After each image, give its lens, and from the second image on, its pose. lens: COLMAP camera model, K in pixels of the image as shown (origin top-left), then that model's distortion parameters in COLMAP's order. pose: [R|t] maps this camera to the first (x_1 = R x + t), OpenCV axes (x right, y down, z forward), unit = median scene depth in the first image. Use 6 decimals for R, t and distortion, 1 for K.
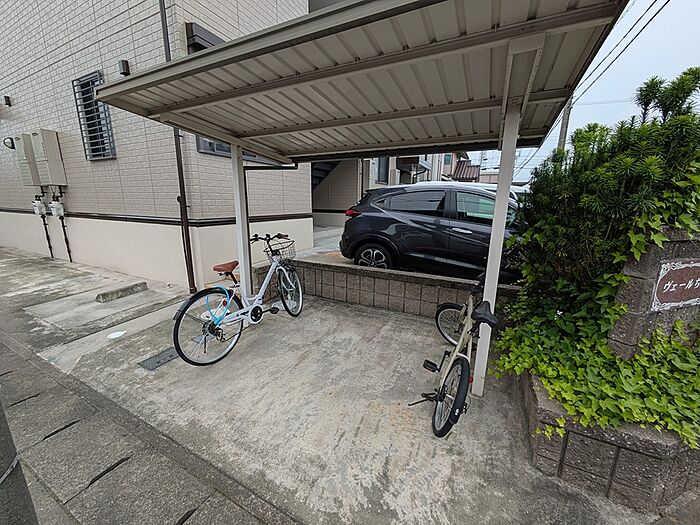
lens RADIAL K [[278.0, 0, 349.5], [0, 278.0, 262.5], [0, 0, 1]] dist [-0.001464, 0.000319]
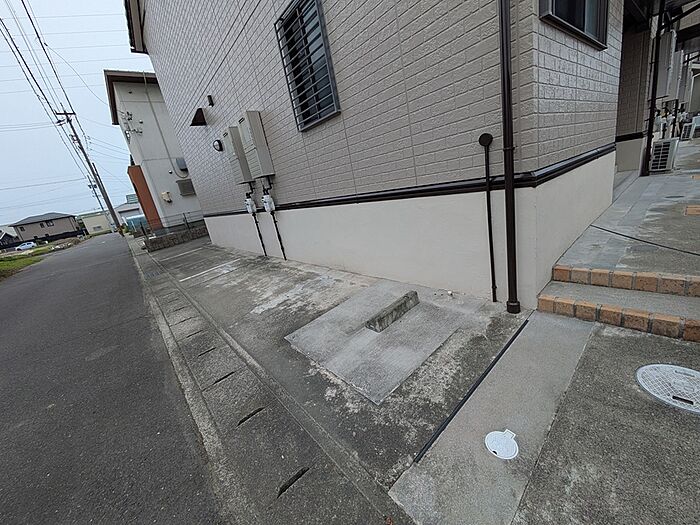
lens RADIAL K [[278.0, 0, 351.0], [0, 278.0, 261.6], [0, 0, 1]] dist [-0.001464, 0.000319]
pose [[0.903639, -0.066501, -0.423101, -0.535270], [0.110805, 0.990539, 0.080964, -0.059445], [0.413713, -0.120044, 0.902458, 0.333034]]
